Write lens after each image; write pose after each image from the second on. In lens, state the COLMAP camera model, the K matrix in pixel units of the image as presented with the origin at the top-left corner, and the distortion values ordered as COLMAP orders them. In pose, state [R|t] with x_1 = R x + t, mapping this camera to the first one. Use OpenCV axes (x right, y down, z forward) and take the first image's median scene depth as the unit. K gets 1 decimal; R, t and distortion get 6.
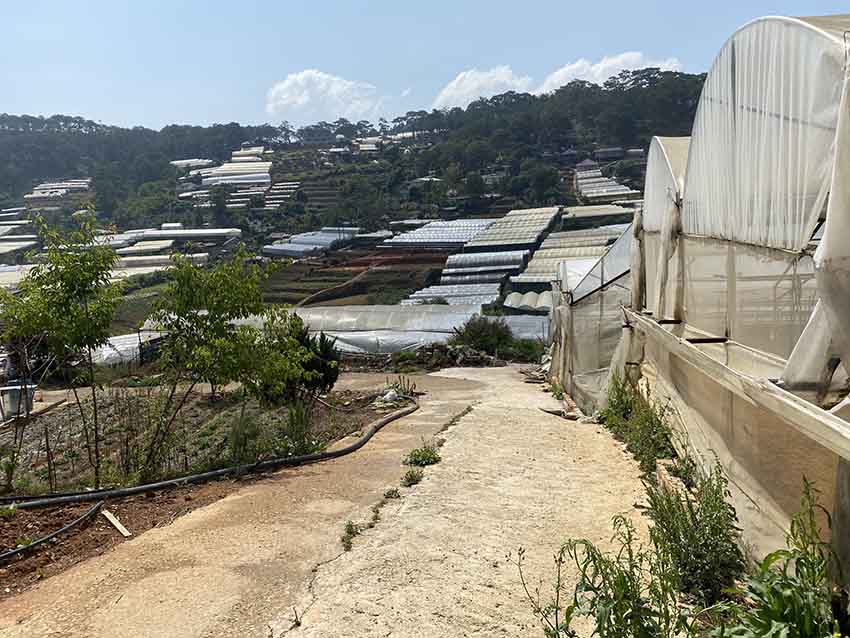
lens RADIAL K [[650.6, 0, 425.0], [0, 650.6, 319.0], [0, 0, 1]] dist [0.137856, -0.334777]
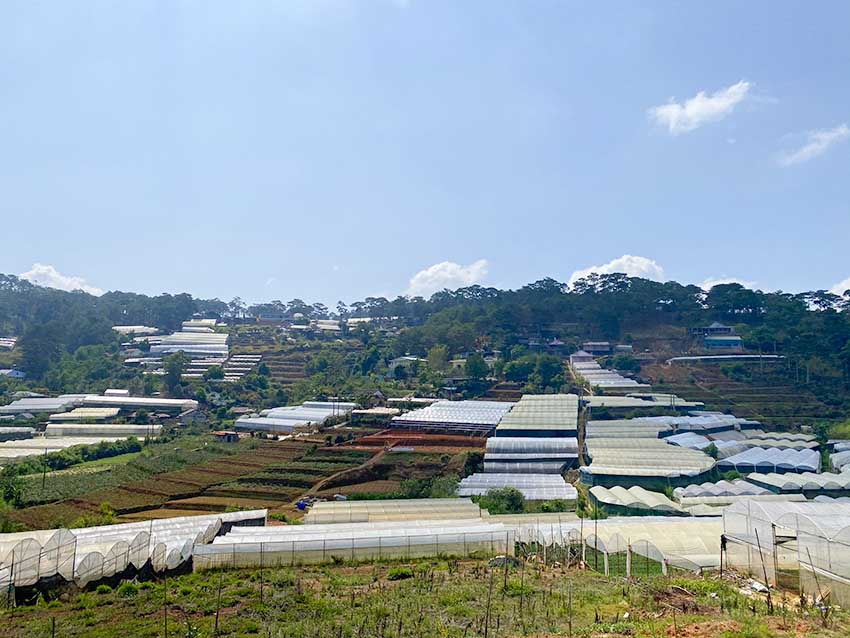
lens RADIAL K [[650.6, 0, 425.0], [0, 650.6, 319.0], [0, 0, 1]] dist [0.137856, -0.334777]
pose [[0.990152, 0.076879, 0.117000, -0.086530], [-0.039970, 0.956183, -0.290028, 0.002975], [-0.134170, 0.282496, 0.949839, 0.082832]]
